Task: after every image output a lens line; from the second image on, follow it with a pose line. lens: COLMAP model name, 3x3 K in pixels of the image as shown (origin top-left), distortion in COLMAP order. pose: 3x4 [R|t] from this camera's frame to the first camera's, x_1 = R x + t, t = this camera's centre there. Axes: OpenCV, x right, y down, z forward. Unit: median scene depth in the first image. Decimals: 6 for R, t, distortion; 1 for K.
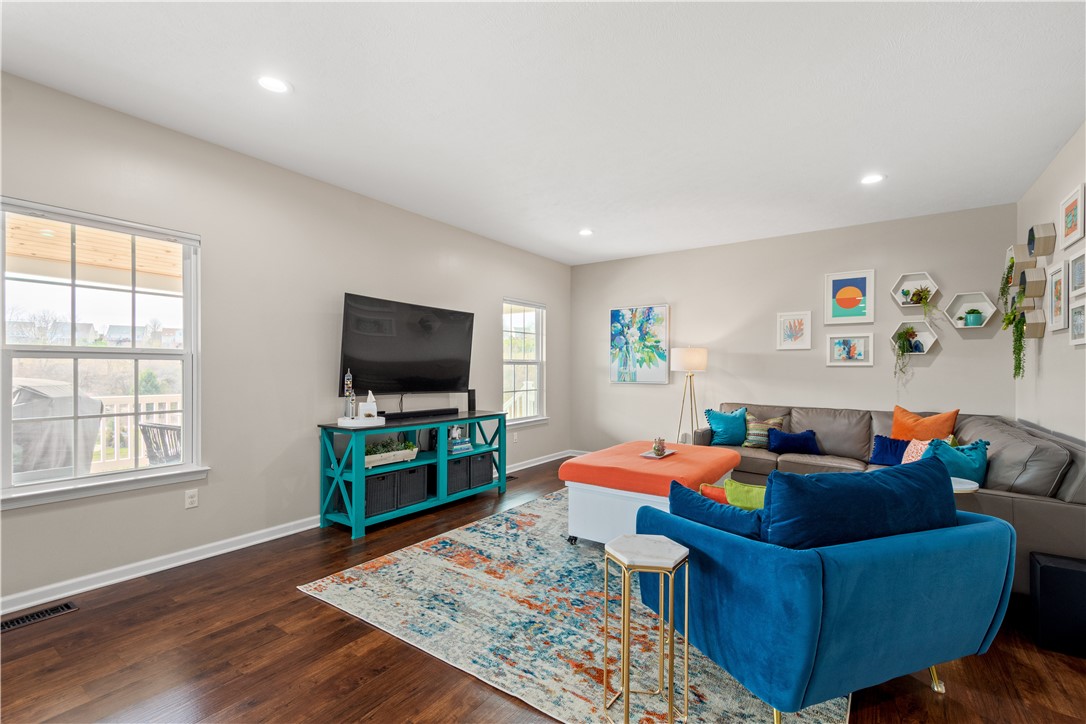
lens RADIAL K [[487.0, 0, 543.0], [0, 487.0, 362.0], [0, 0, 1]] dist [0.000466, 0.000038]
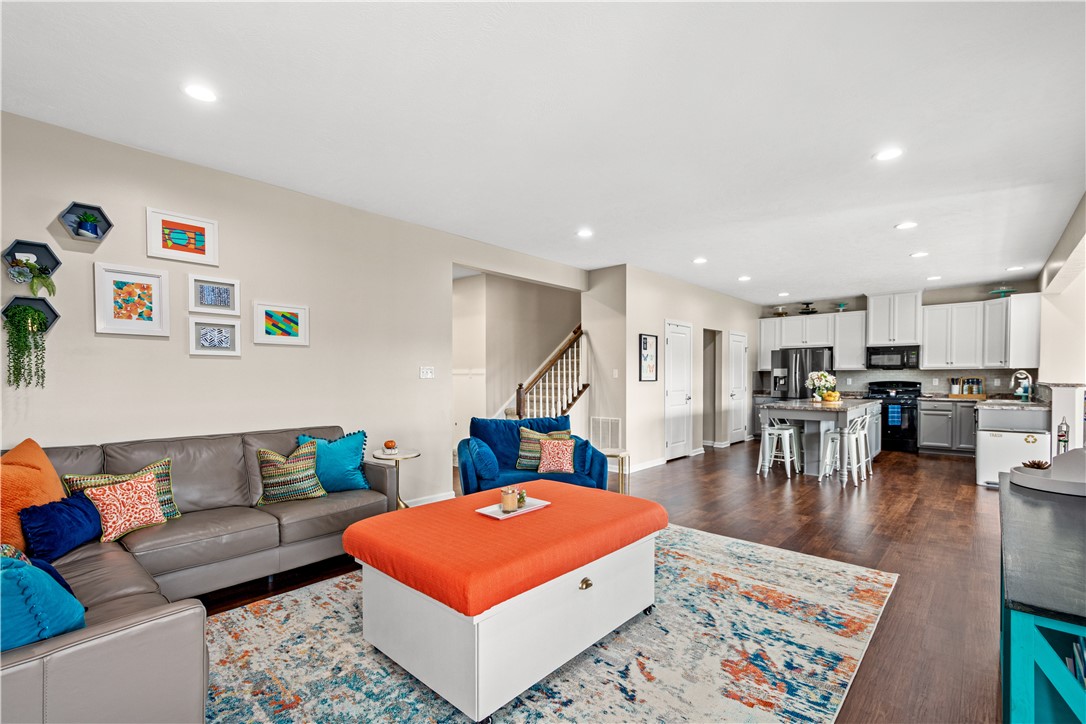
lens RADIAL K [[487.0, 0, 543.0], [0, 487.0, 362.0], [0, 0, 1]] dist [0.000466, 0.000038]
pose [[-0.991987, 0.002650, 0.126309, 0.126550], [-0.003216, 0.998926, -0.046218, 0.027111], [-0.126296, -0.046254, -0.990914, 1.795459]]
